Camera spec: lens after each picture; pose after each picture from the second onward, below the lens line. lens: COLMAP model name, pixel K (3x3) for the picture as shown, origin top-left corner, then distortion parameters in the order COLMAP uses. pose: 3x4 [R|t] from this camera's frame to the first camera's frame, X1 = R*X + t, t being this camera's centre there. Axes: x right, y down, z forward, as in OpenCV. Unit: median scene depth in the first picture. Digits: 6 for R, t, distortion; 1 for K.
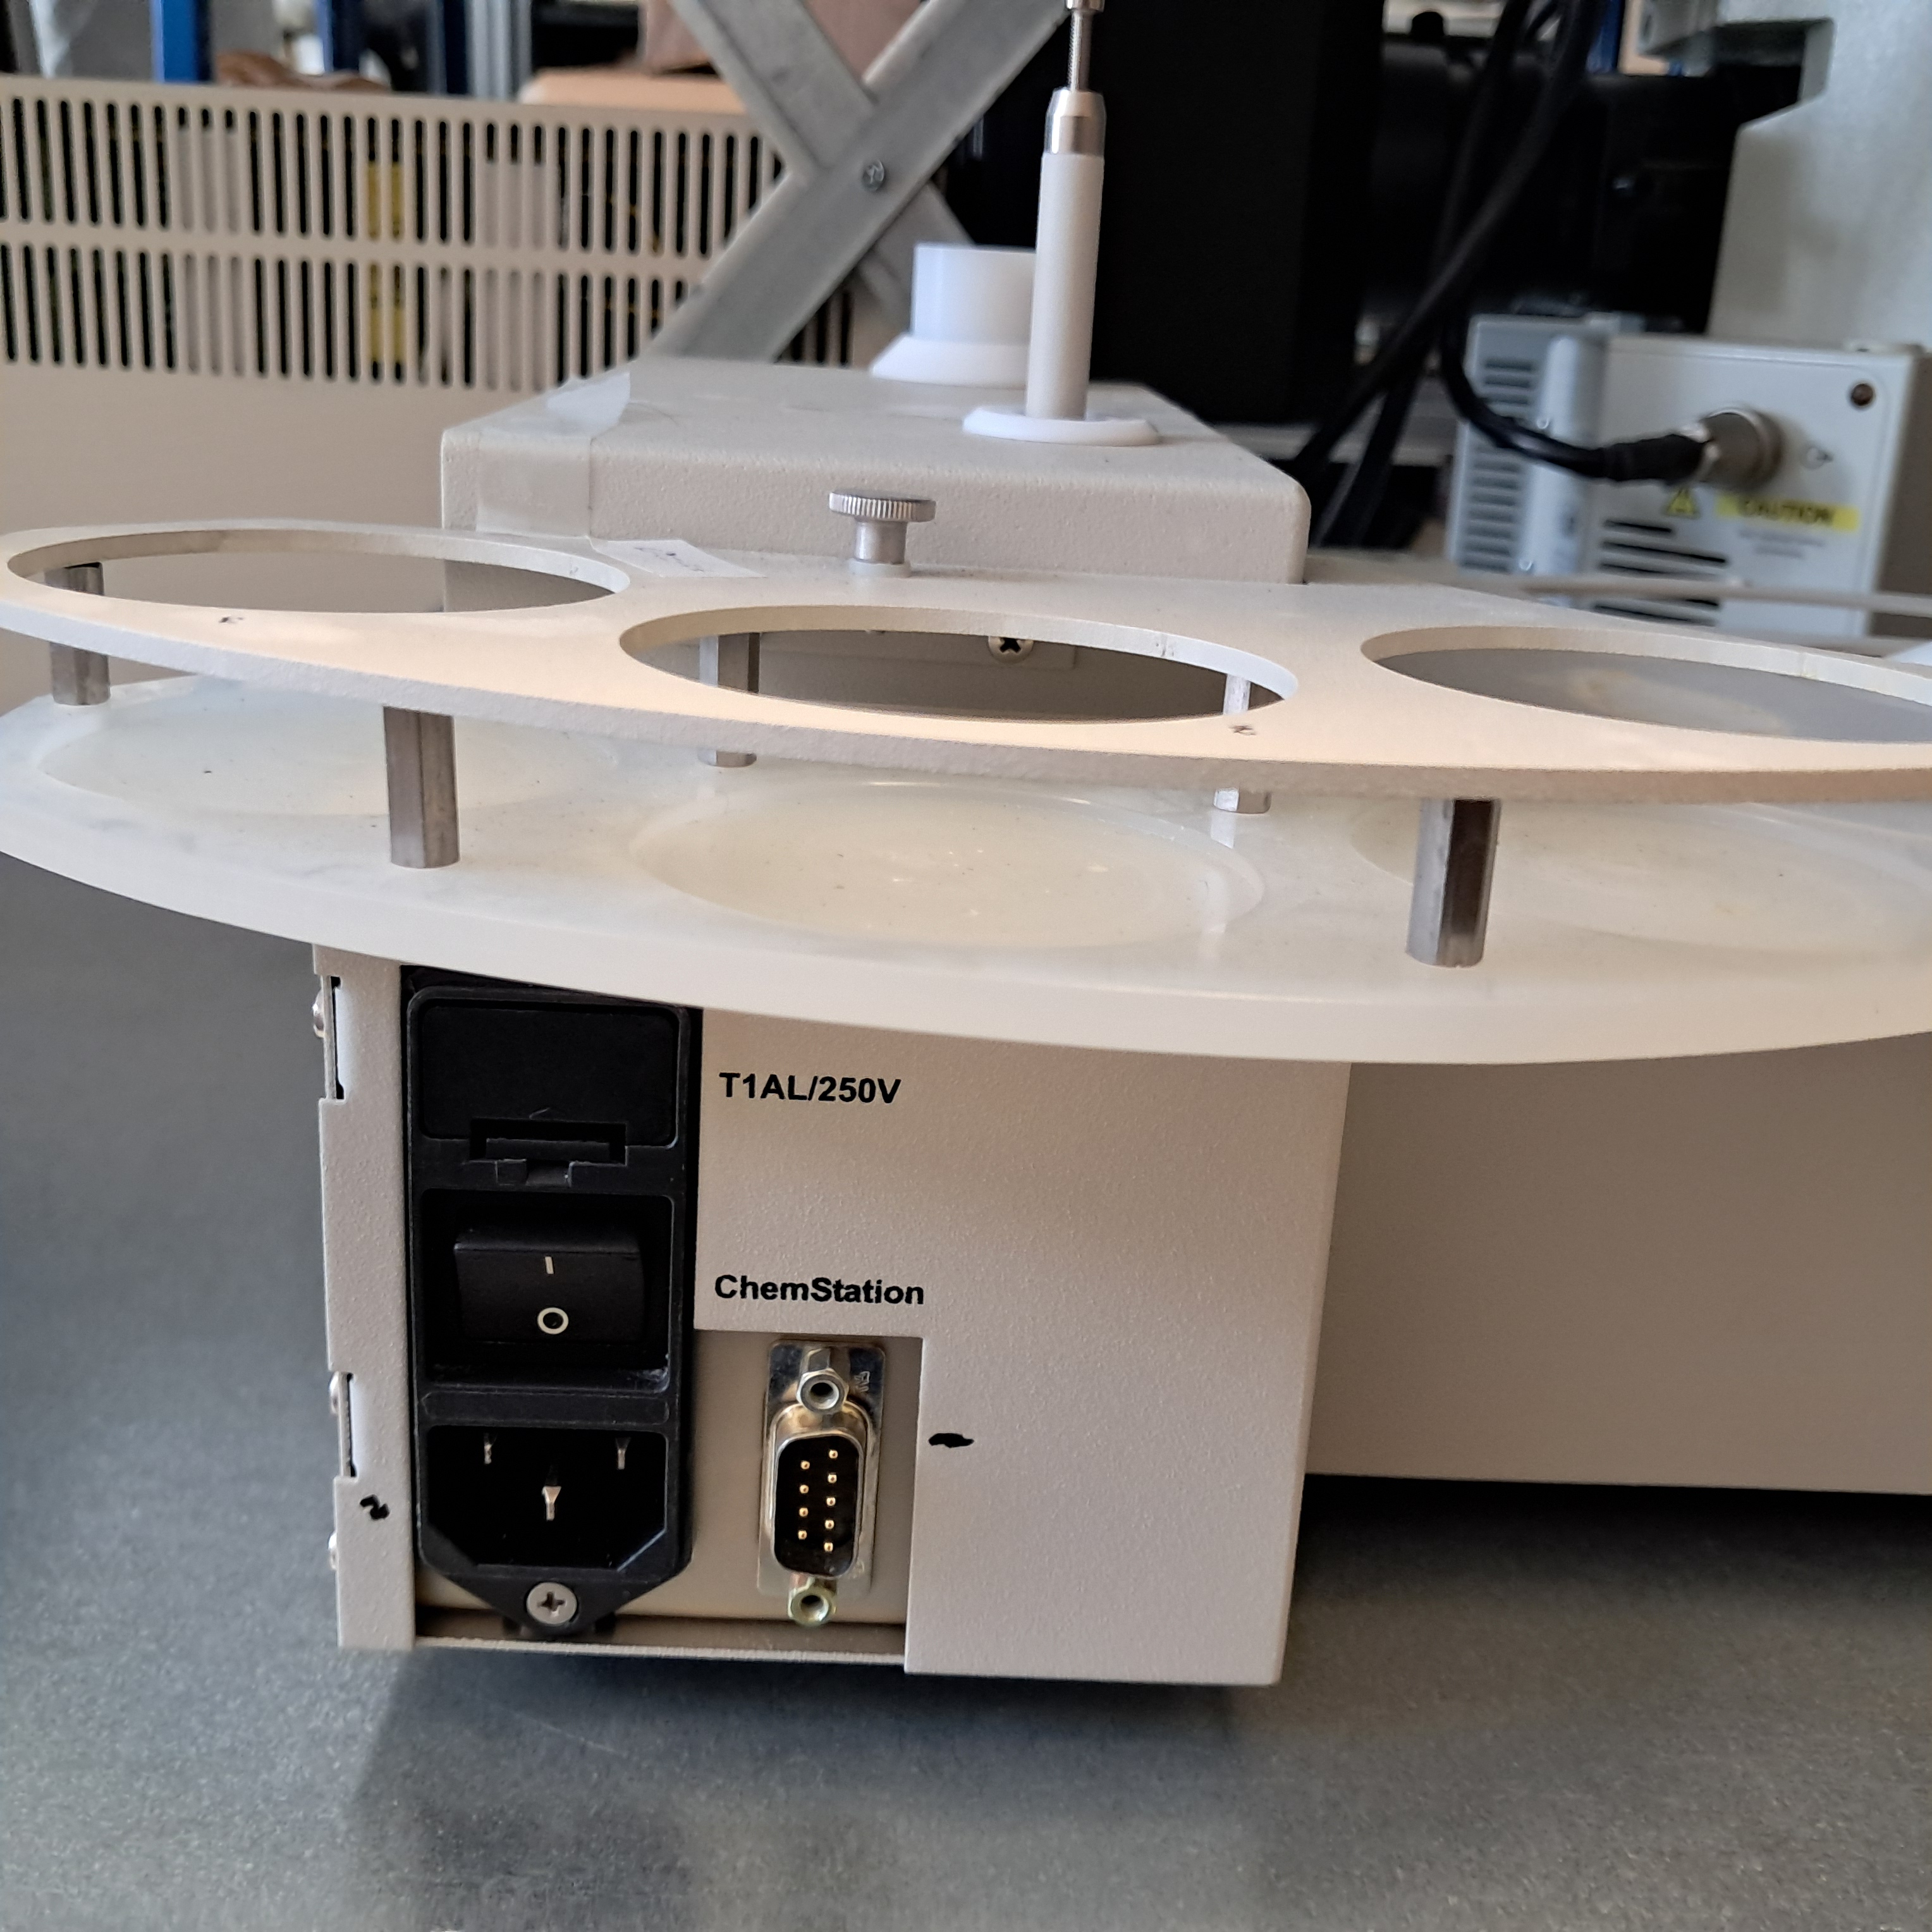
lens RADIAL K [[2087.6, 0, 961.7], [0, 2087.6, 965.3], [0, 0, 1]] dist [-0.009440, 0.000000]
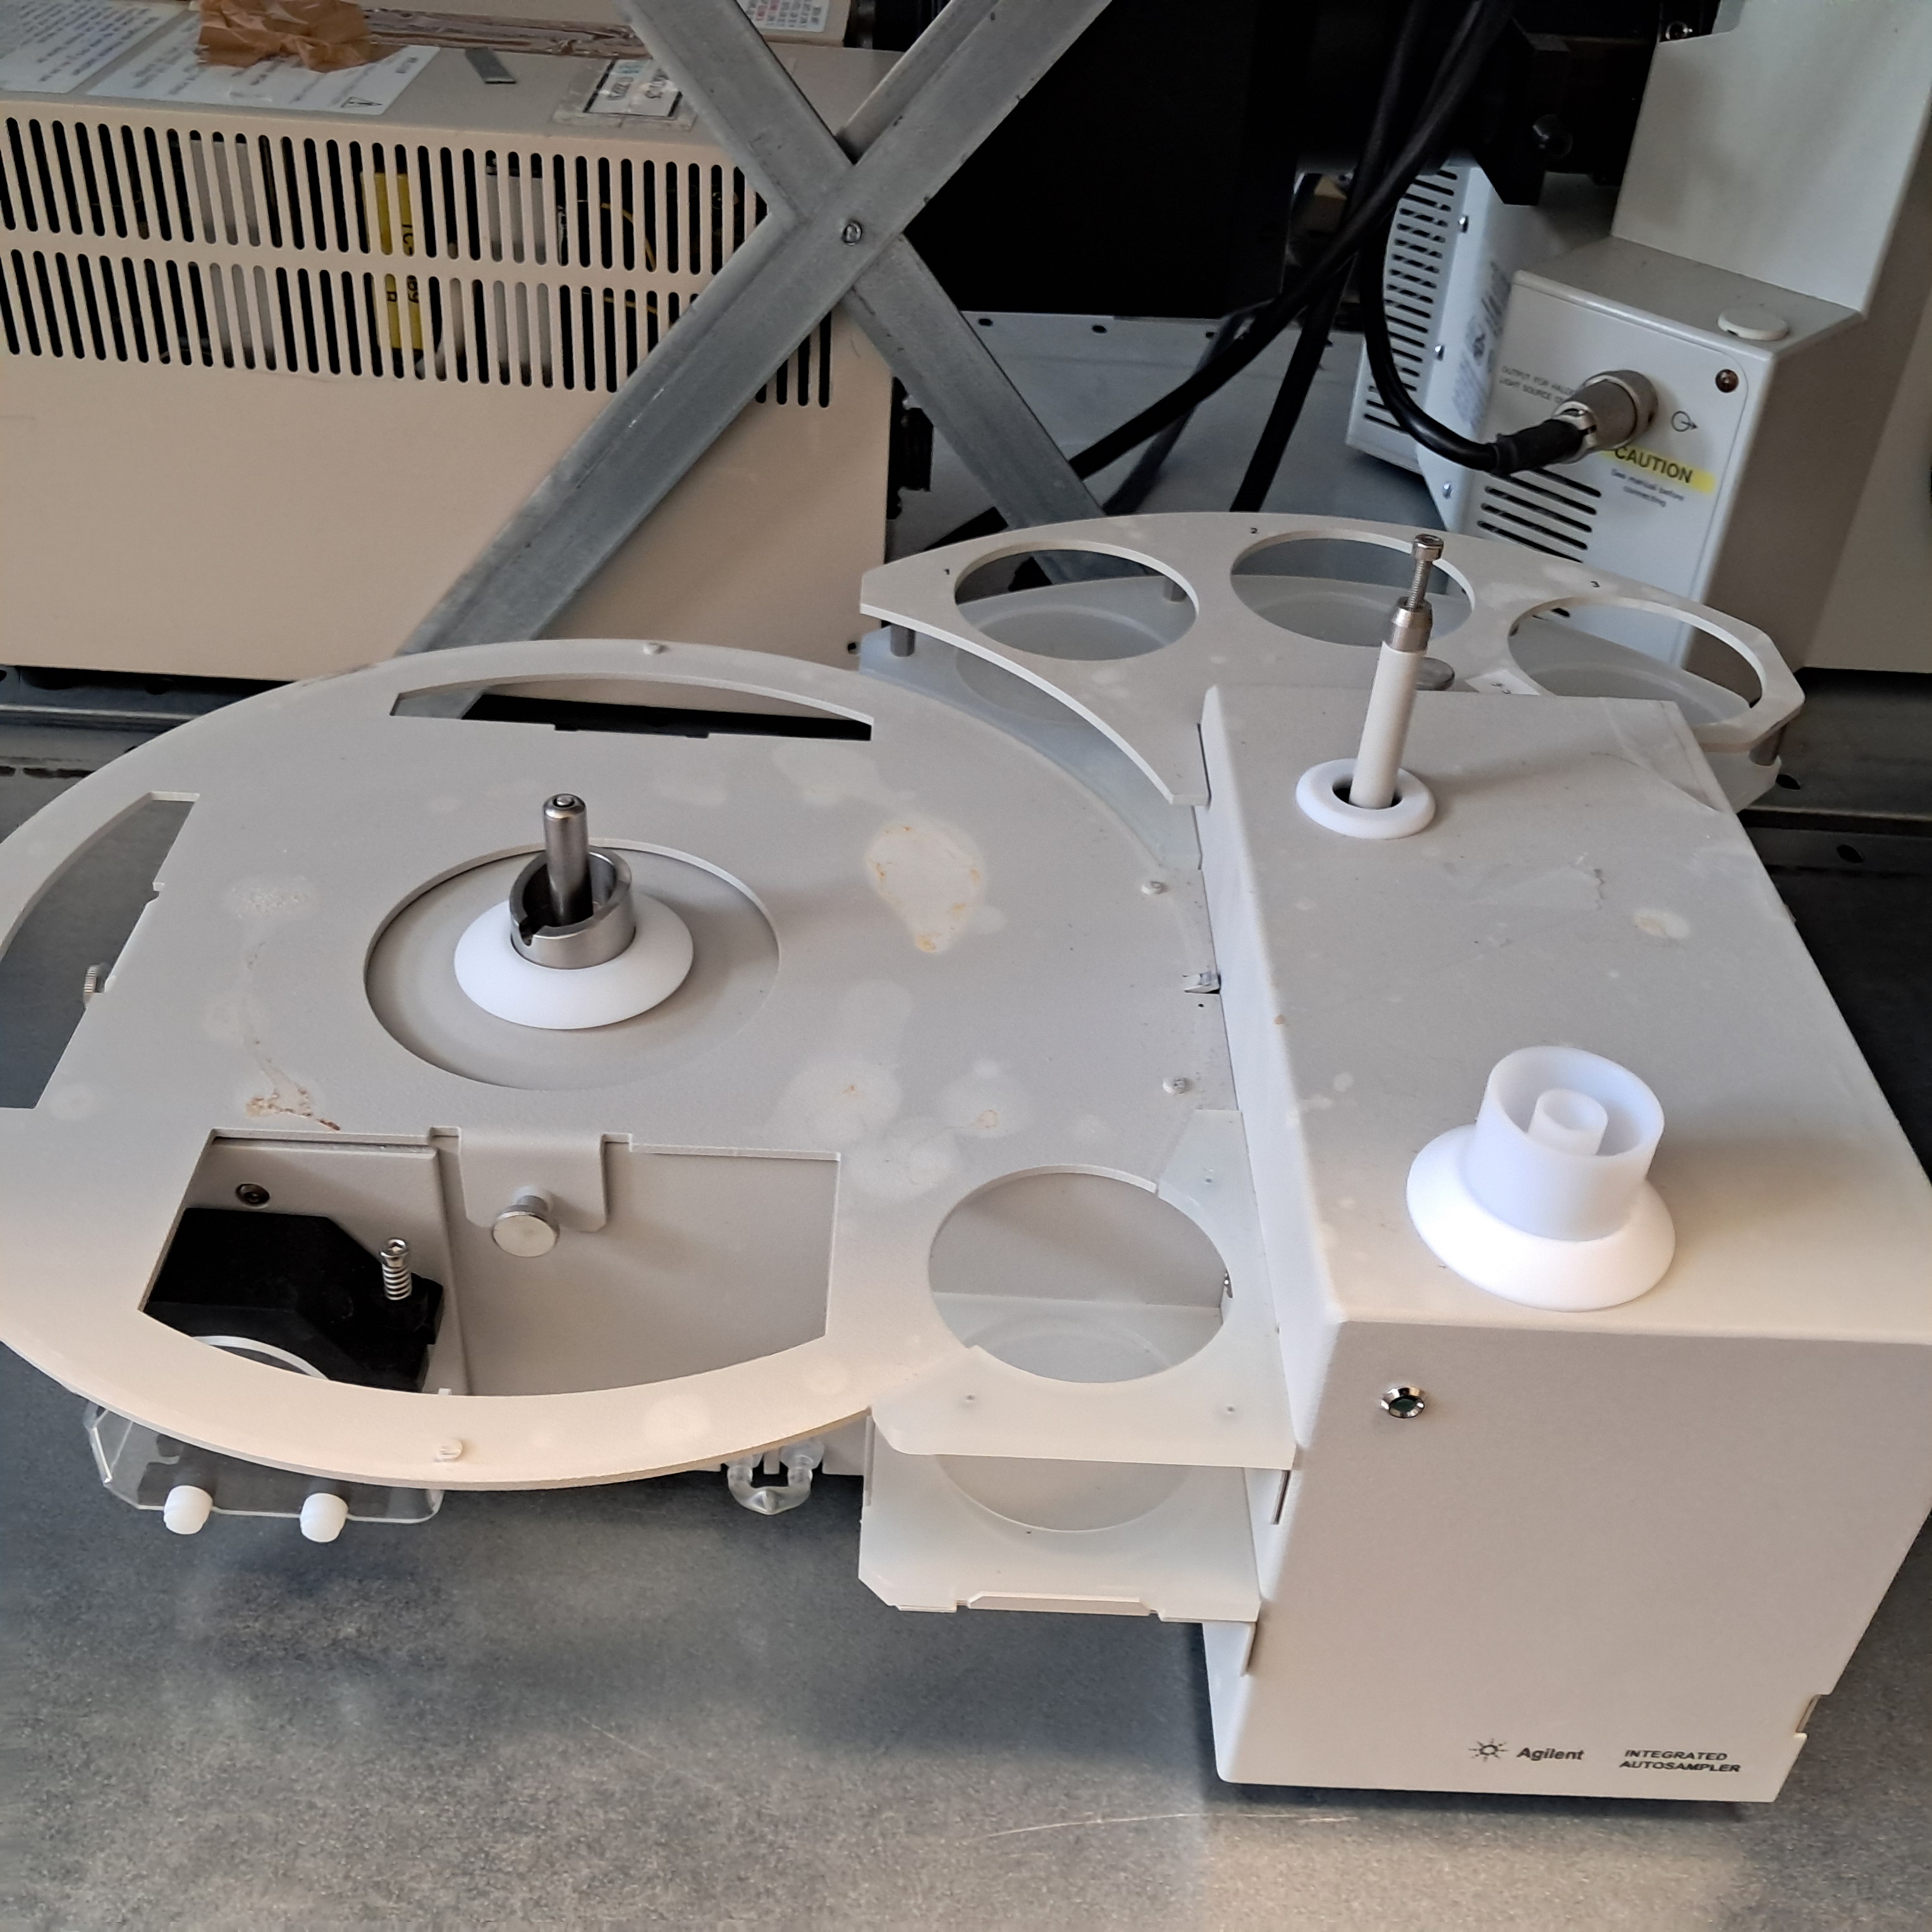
lens RADIAL K [[2087.6, 0, 961.1], [0, 2087.6, 967.8], [0, 0, 1]] dist [-0.009440, 0.000000]
pose [[0.999225, -0.017578, 0.035223, -0.028888], [0.005279, 0.946527, 0.322582, -0.348697], [-0.039010, -0.322146, 0.945886, -0.159223]]
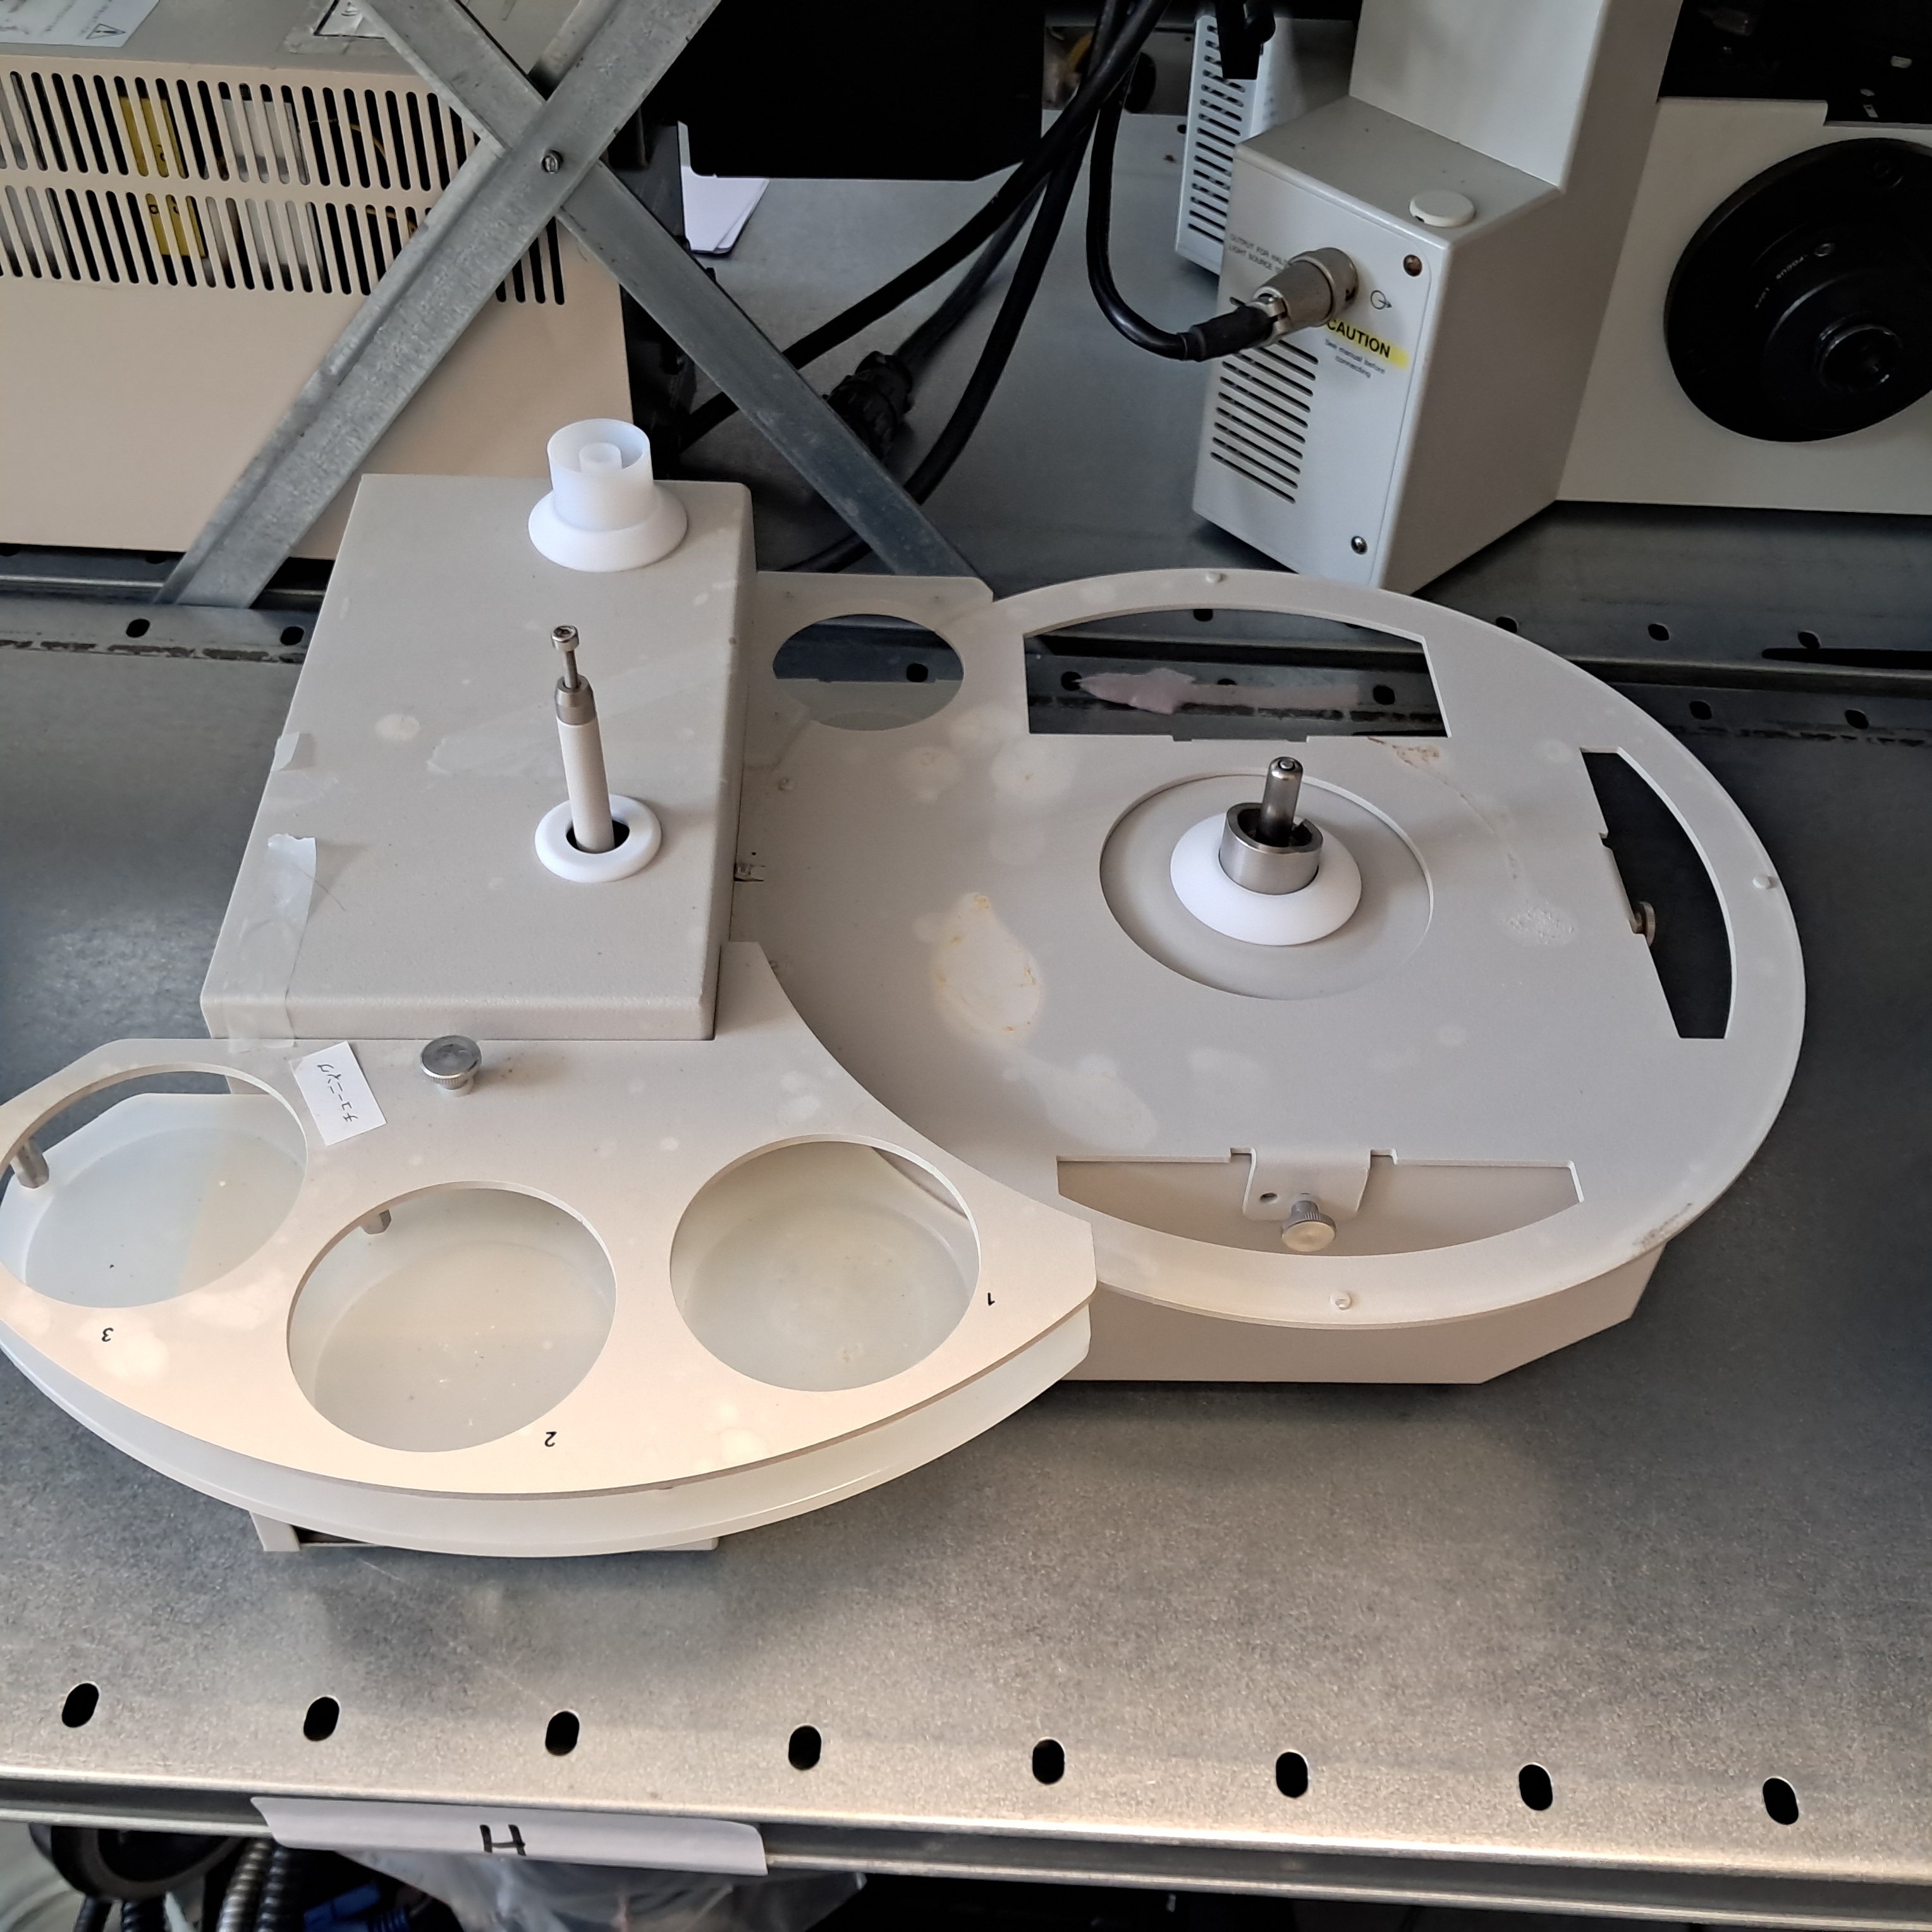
lens RADIAL K [[2087.6, 0, 987.0], [0, 2087.6, 948.7], [0, 0, 1]] dist [-0.009440, 0.000000]
pose [[0.999775, -0.018498, -0.010423, 0.199189], [0.021226, 0.883150, 0.468610, -0.507687], [0.000537, -0.468725, 0.883344, -0.247097]]
